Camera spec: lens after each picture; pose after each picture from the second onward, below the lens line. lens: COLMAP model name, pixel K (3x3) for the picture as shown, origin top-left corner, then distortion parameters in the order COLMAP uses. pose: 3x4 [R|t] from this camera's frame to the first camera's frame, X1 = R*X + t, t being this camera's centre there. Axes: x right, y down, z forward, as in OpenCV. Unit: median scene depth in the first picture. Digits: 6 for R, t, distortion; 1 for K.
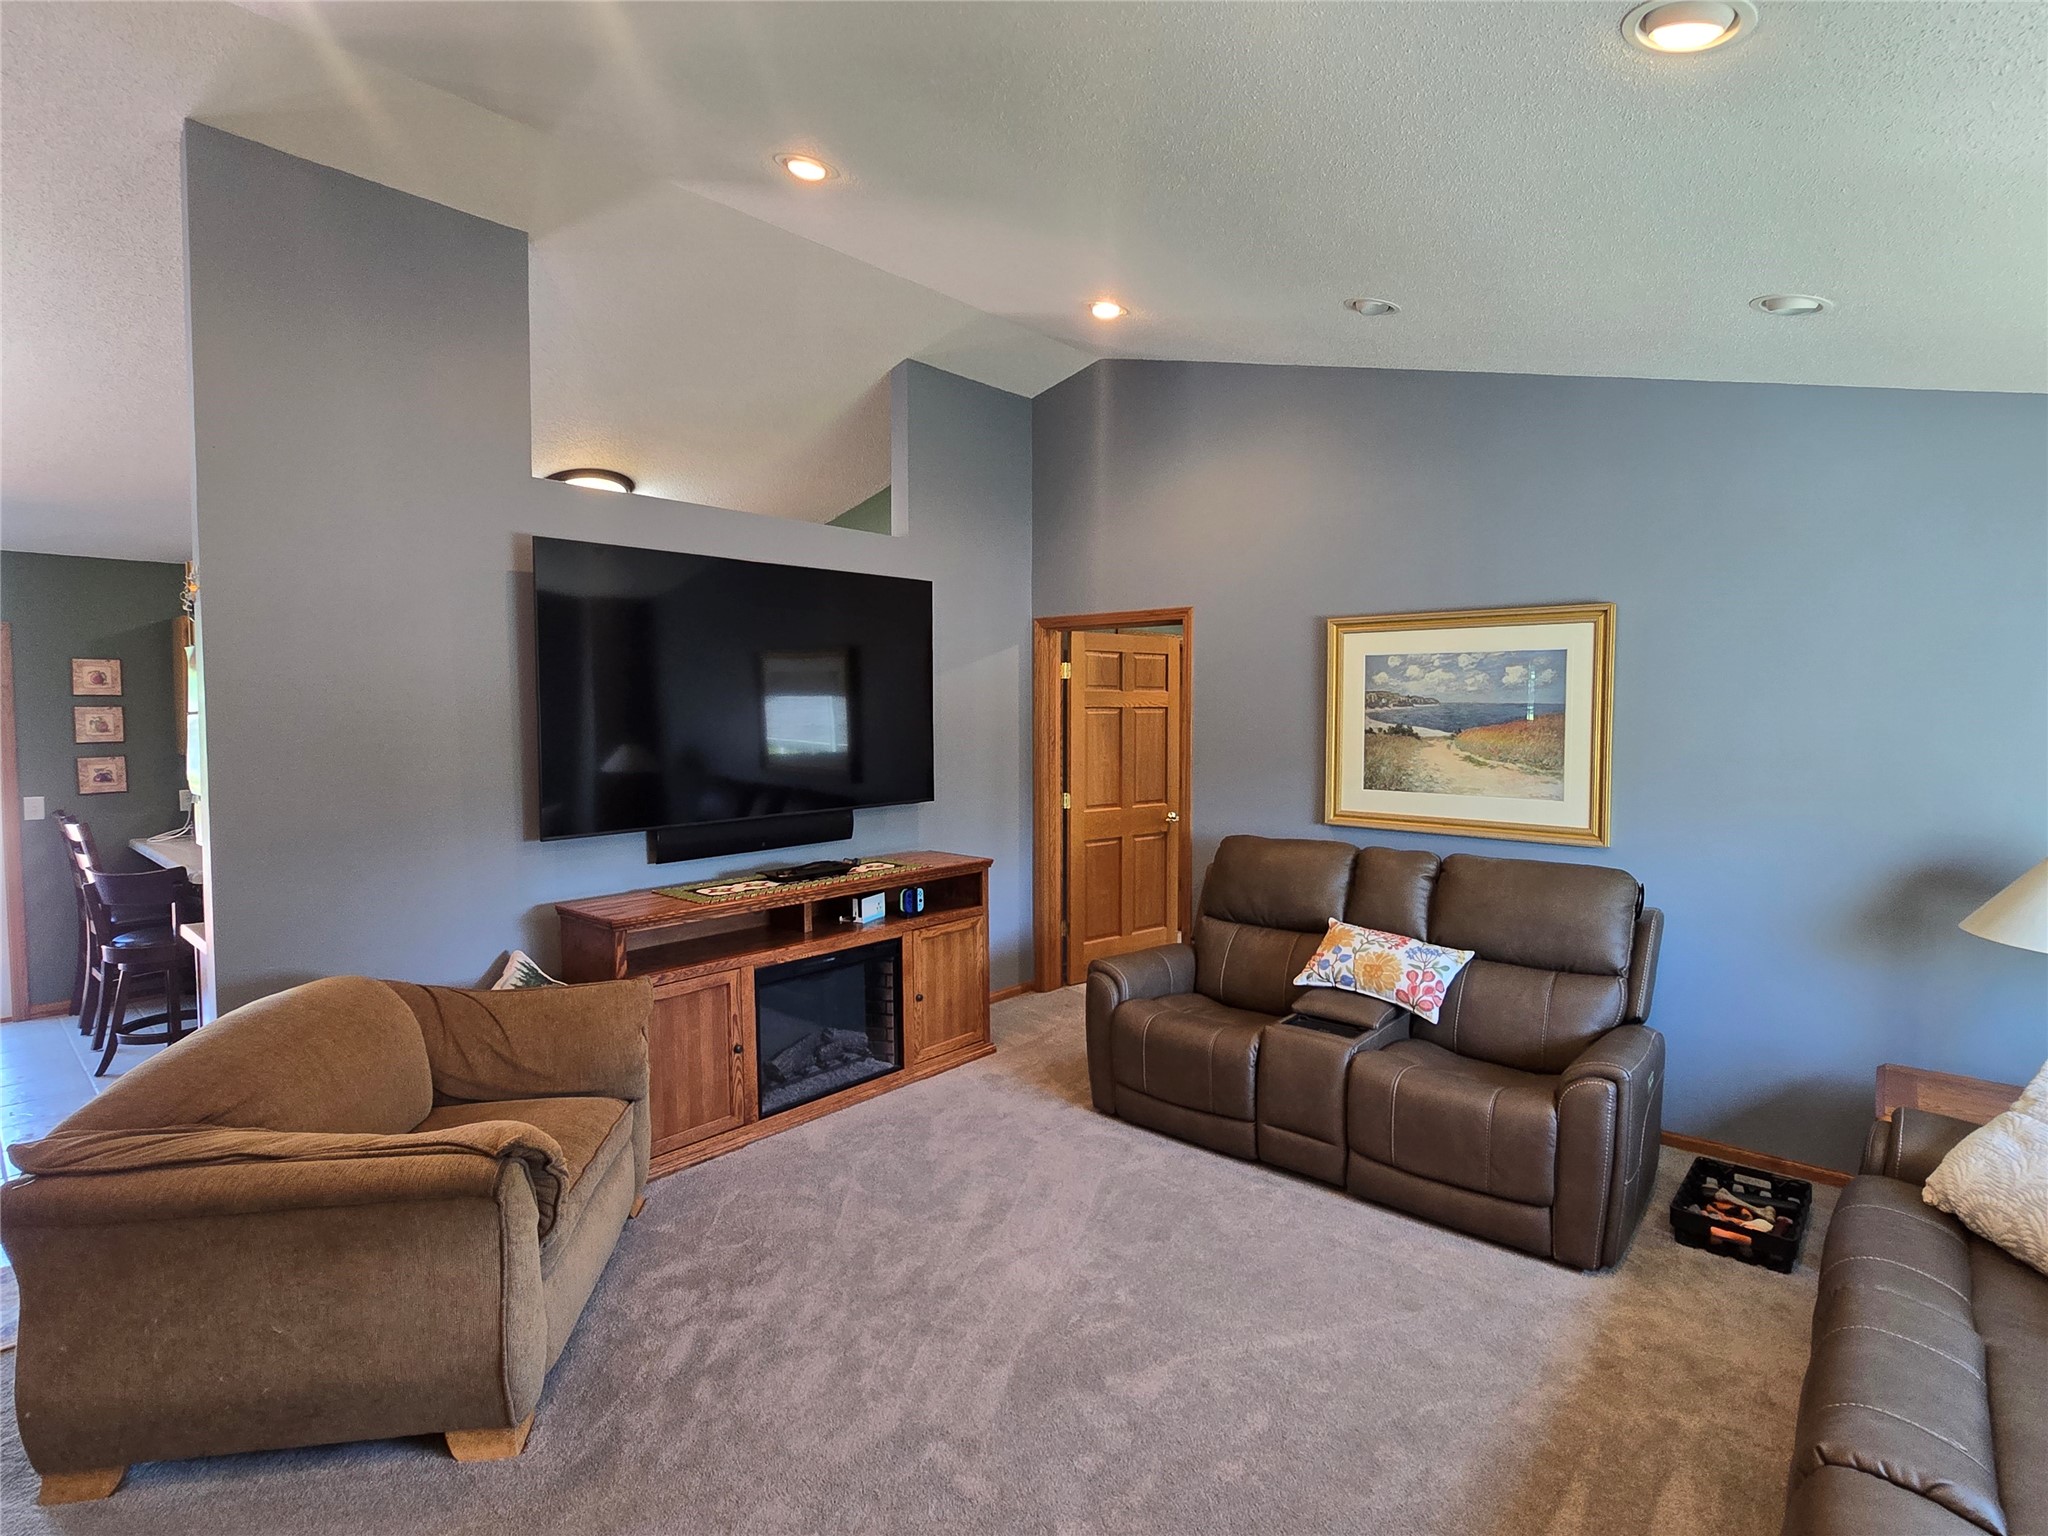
lens RADIAL K [[1016.2, 0, 1041.3], [0, 1016.2, 754.7], [0, 0, 1]] dist [-0.004435, 0.000276]
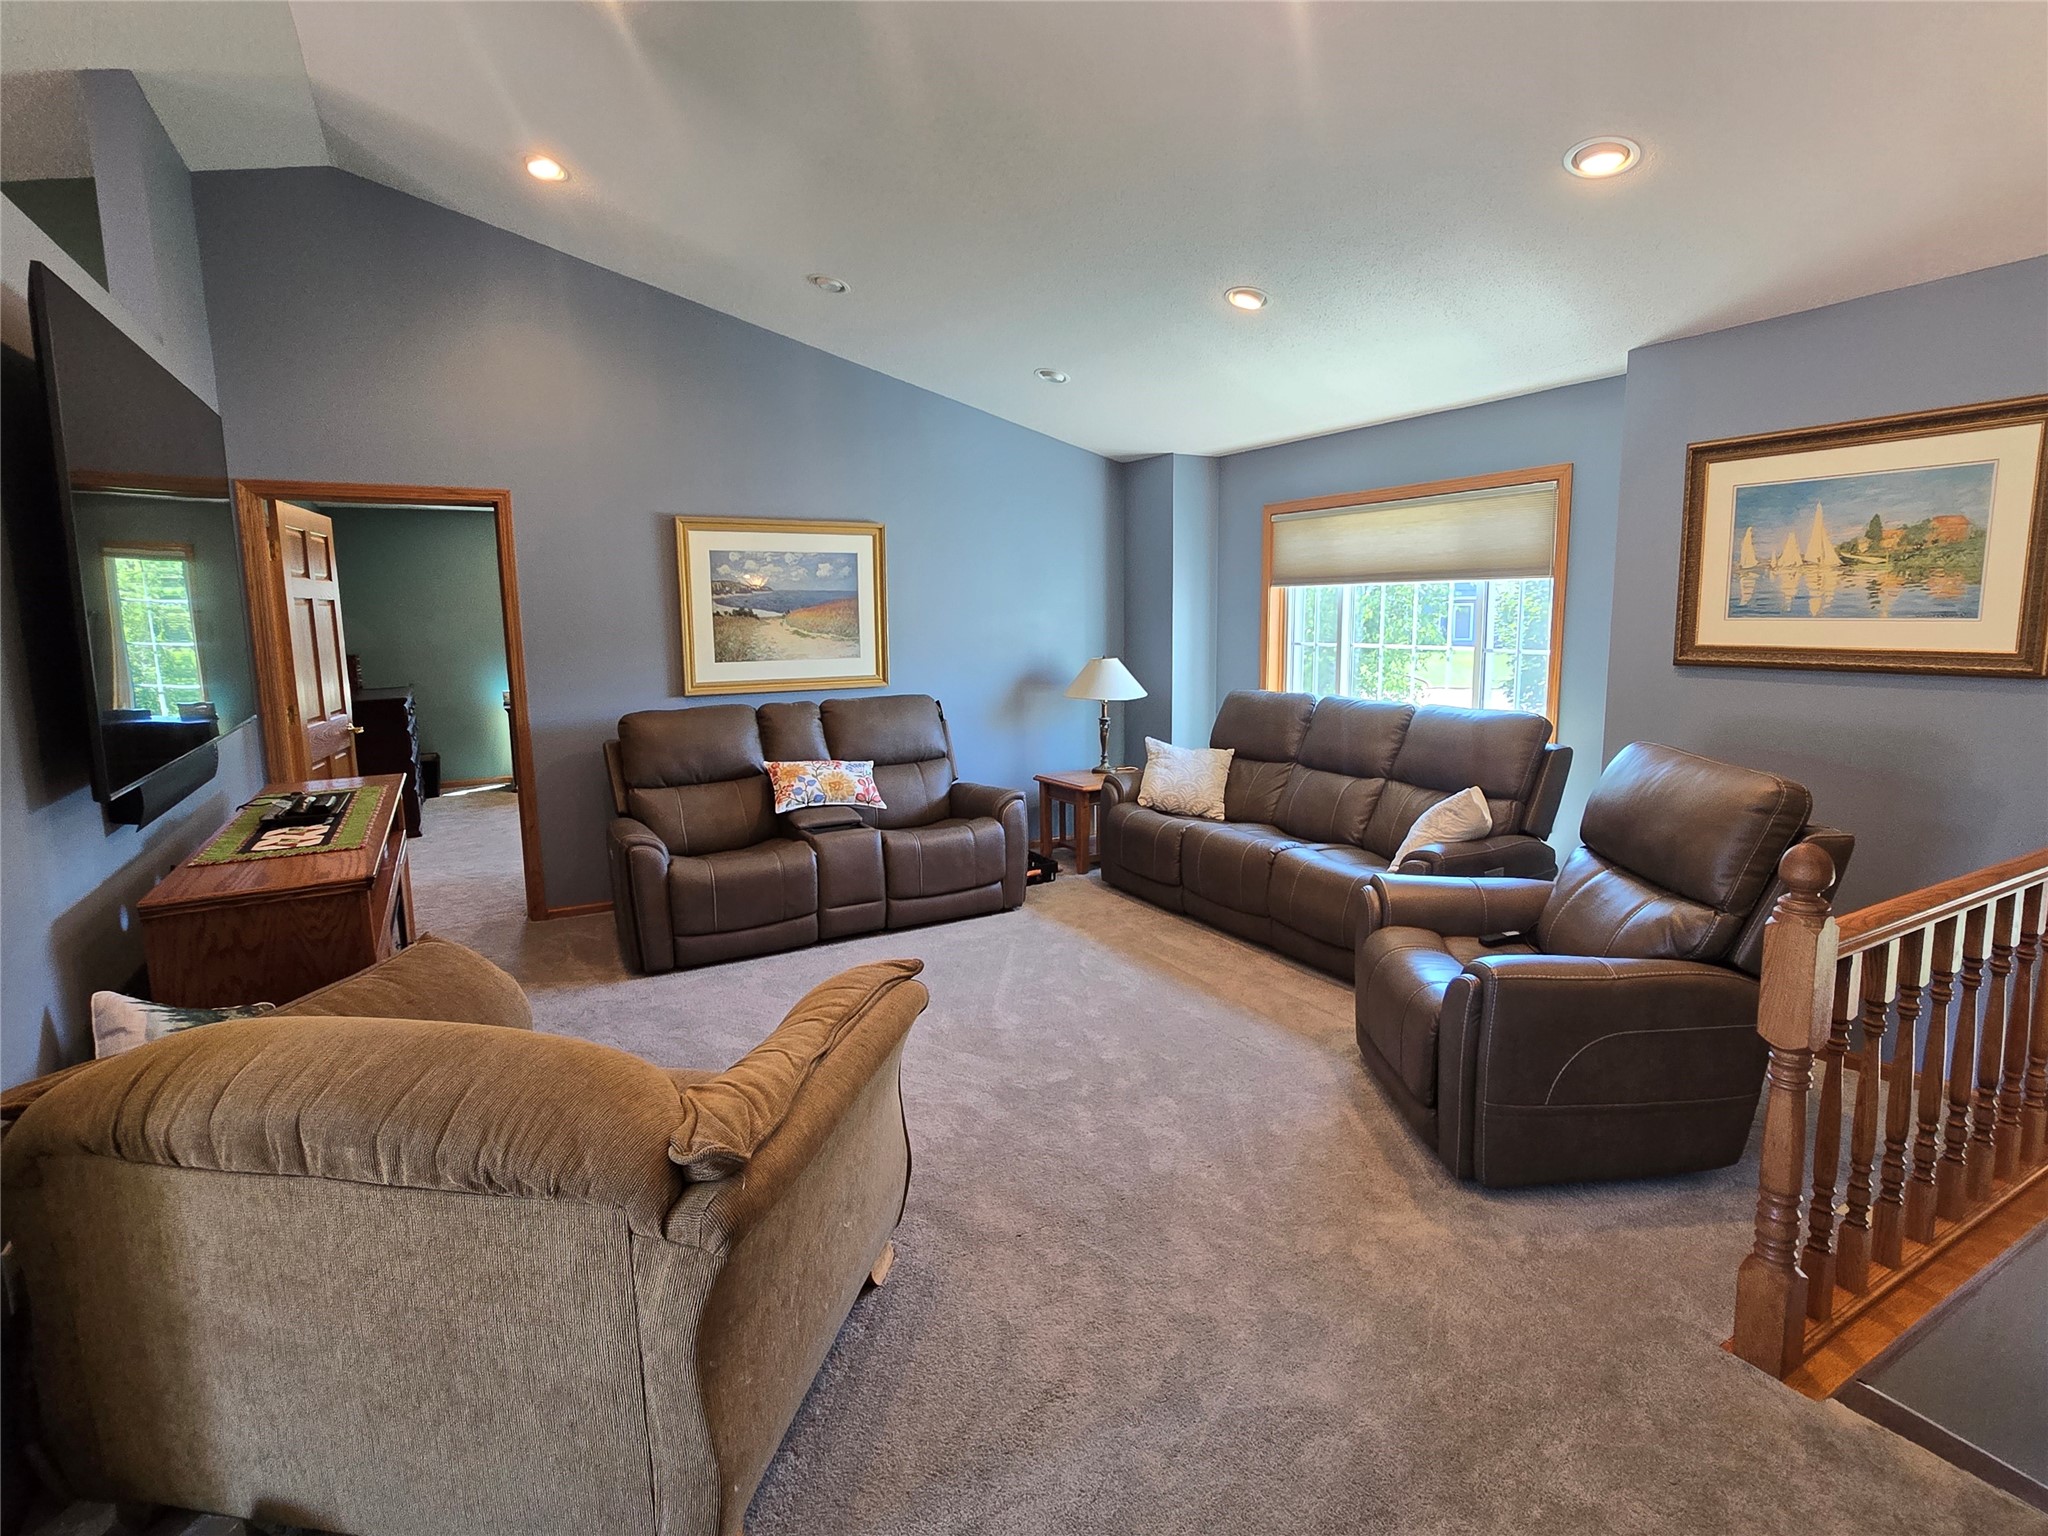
lens RADIAL K [[1016.2, 0, 1041.3], [0, 1016.2, 754.7], [0, 0, 1]] dist [-0.004435, 0.000276]
pose [[0.325597, -0.137151, 0.935509, -0.749867], [0.059856, 0.990429, 0.124371, 0.016343], [-0.943612, 0.015501, 0.330690, 0.254157]]
